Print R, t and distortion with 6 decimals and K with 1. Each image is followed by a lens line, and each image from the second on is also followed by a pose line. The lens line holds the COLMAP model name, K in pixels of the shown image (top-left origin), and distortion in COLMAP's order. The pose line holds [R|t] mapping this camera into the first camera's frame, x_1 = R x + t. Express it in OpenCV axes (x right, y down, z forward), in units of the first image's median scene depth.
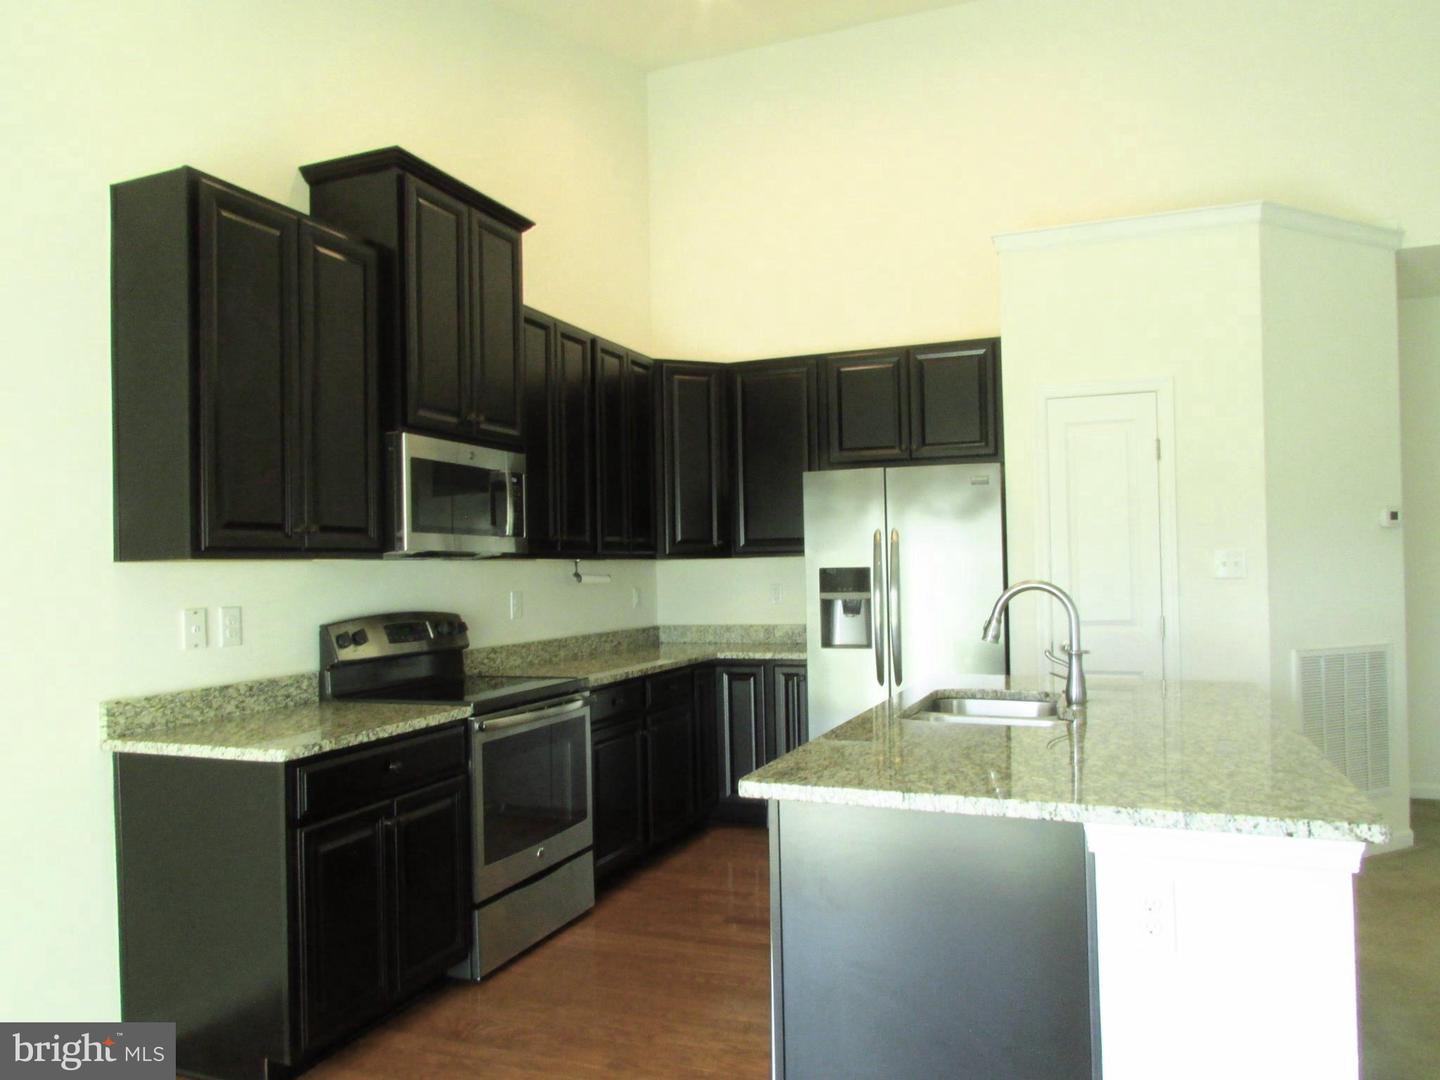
lens RADIAL K [[1054.5, 0, 720.0], [0, 1054.5, 540.0], [0, 0, 1]] dist [0.005435, -0.000917]
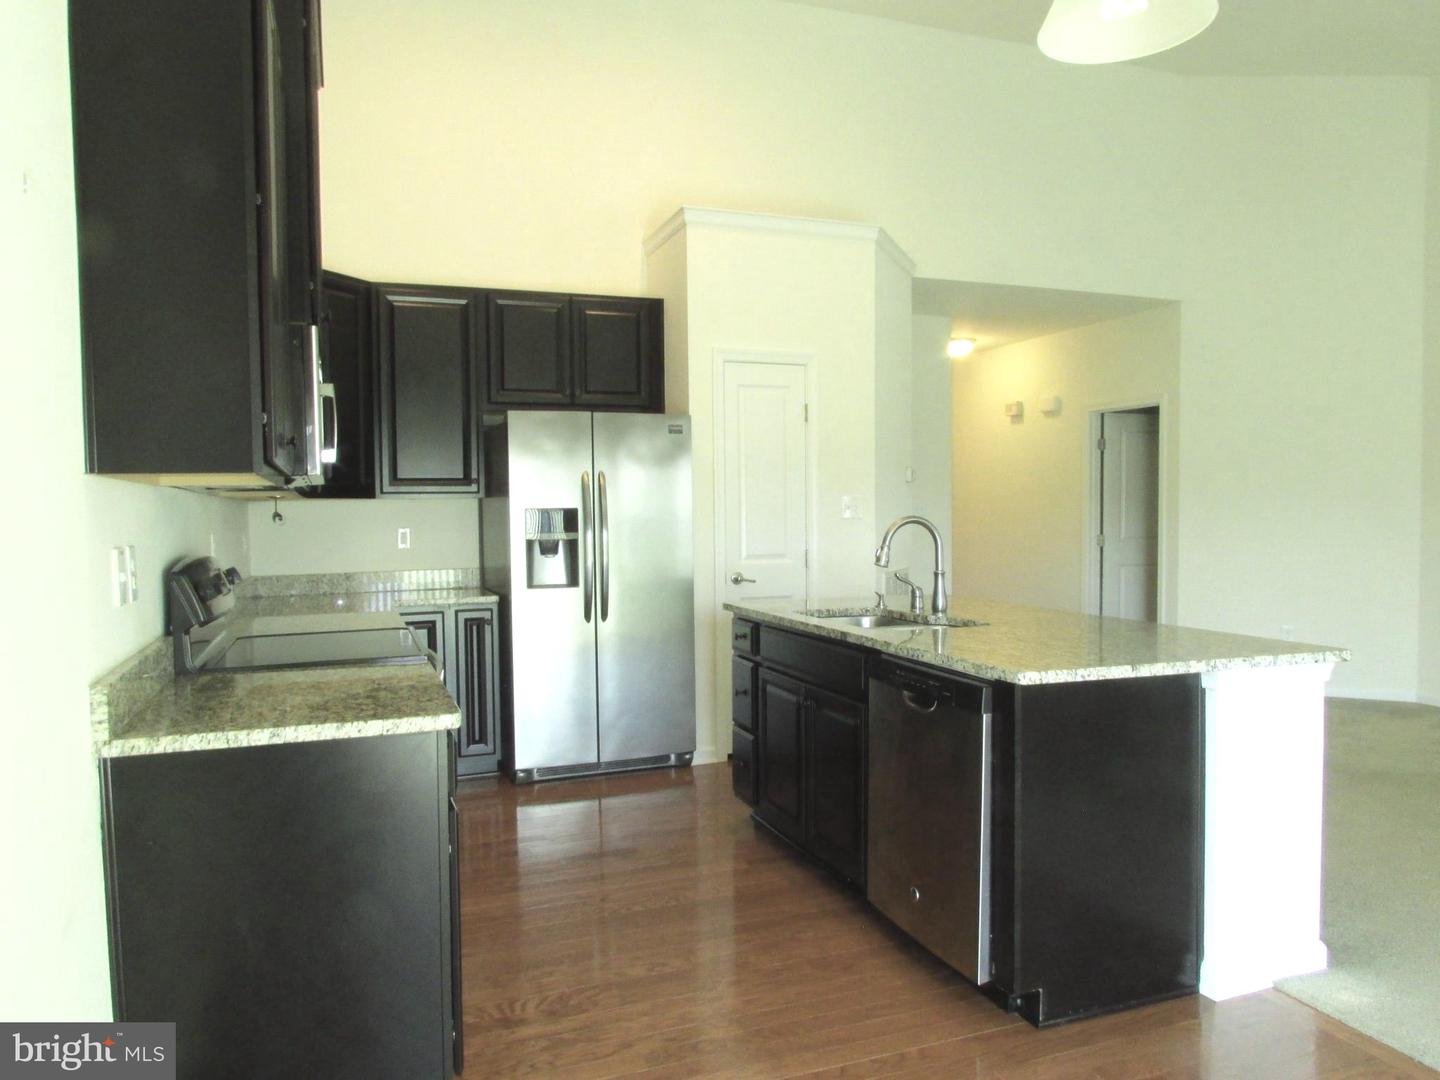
lens RADIAL K [[1054.5, 0, 720.0], [0, 1054.5, 540.0], [0, 0, 1]] dist [0.005435, -0.000917]
pose [[0.743340, -0.008953, 0.668854, -0.443283], [-0.019101, 0.999219, 0.034604, 0.018503], [-0.668641, -0.038498, 0.742588, 0.147472]]
